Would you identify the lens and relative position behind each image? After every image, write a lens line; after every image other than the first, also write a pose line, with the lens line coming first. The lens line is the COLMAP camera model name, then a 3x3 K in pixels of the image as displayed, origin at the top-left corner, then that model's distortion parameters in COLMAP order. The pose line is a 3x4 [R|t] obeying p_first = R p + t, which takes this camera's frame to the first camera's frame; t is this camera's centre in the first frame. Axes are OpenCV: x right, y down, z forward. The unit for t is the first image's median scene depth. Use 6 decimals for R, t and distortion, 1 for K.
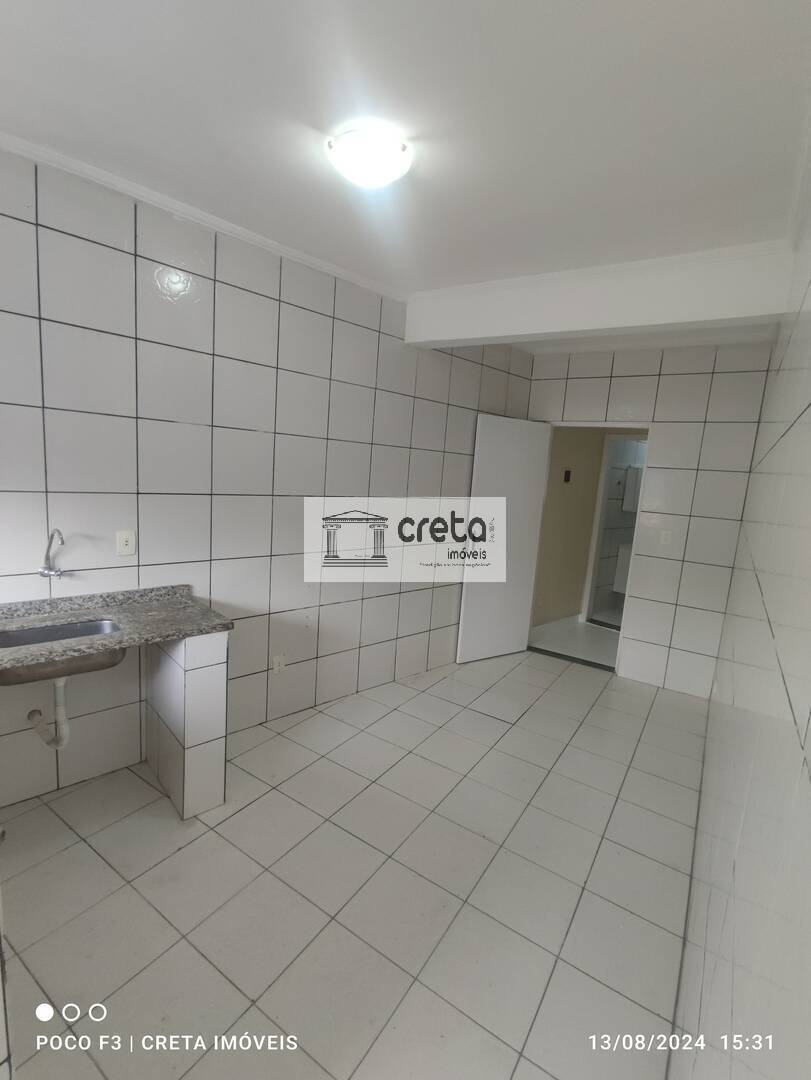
lens RADIAL K [[500.5, 0, 405.5], [0, 500.5, 540.0], [0, 0, 1]] dist [0.006919, 0.000056]
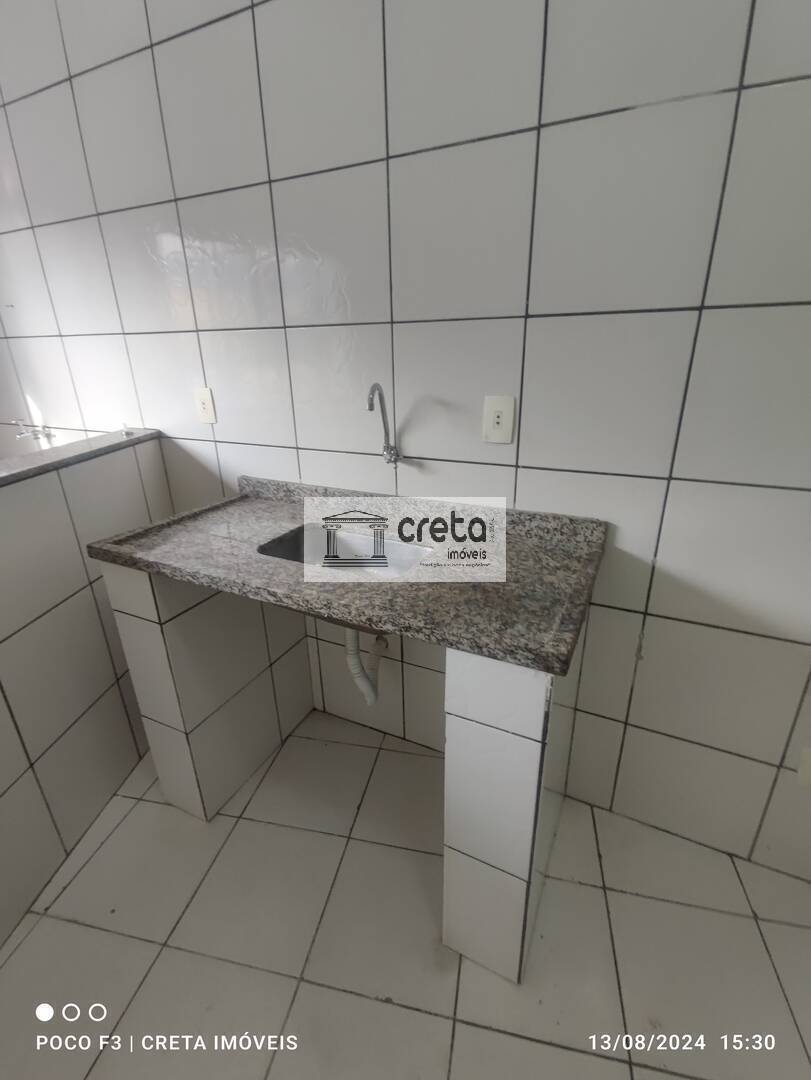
lens RADIAL K [[500.5, 0, 405.5], [0, 500.5, 540.0], [0, 0, 1]] dist [0.006919, 0.000056]
pose [[0.354863, 0.272083, -0.894451, -0.081309], [-0.087601, 0.962184, 0.257932, 0.000110], [0.930805, -0.013176, 0.365278, 0.714440]]
